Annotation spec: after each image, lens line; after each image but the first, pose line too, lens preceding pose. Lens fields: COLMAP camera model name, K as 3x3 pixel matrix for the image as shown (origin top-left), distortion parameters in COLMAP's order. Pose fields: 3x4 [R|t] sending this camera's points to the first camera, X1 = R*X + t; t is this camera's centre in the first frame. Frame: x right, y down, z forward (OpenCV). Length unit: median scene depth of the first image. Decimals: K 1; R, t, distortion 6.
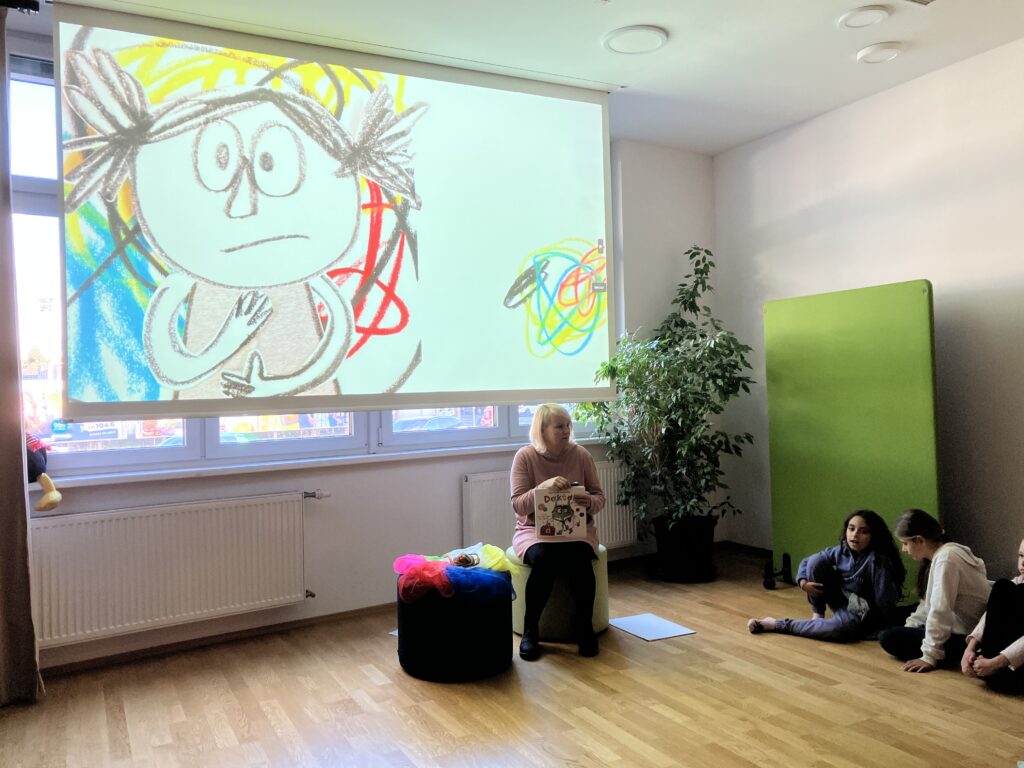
lens RADIAL K [[857.4, 0, 512.0], [0, 857.4, 368.0], [0, 0, 1]] dist [0.017748, 0.004027]
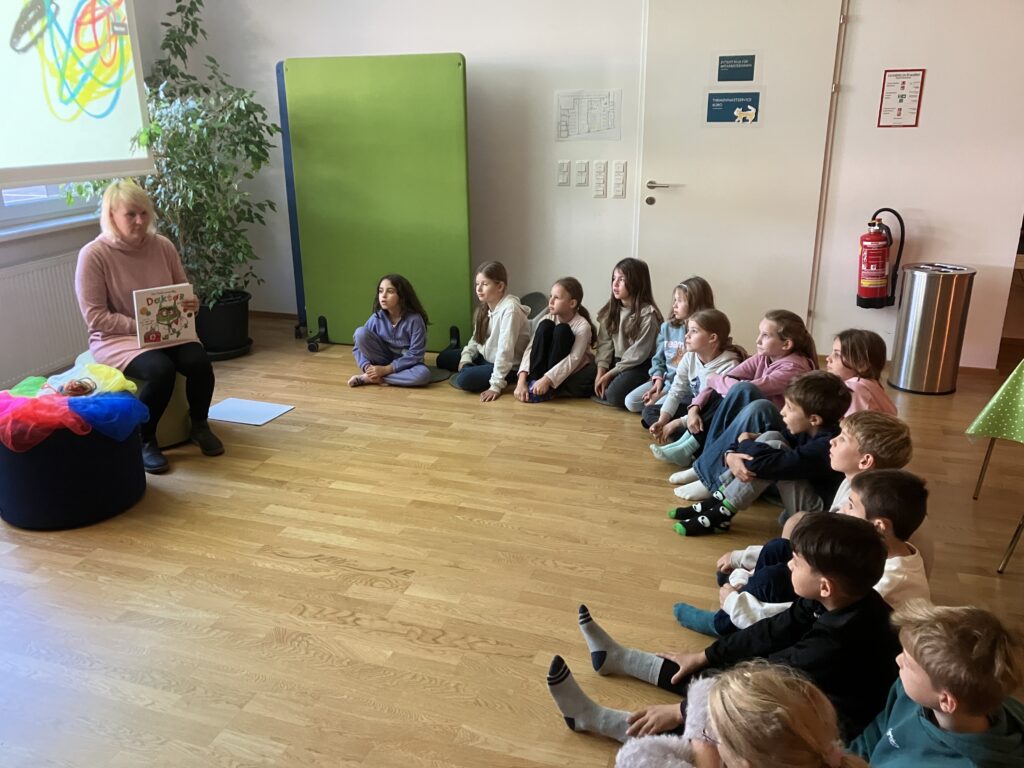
lens RADIAL K [[837.6, 0, 512.0], [0, 837.6, 409.3], [0, 0, 1]] dist [0.015814, -0.010287]
pose [[0.707495, -0.219999, 0.671604, -0.311552], [-0.034052, 0.938597, 0.343330, -0.053390], [-0.705898, -0.265774, 0.656561, 0.158469]]
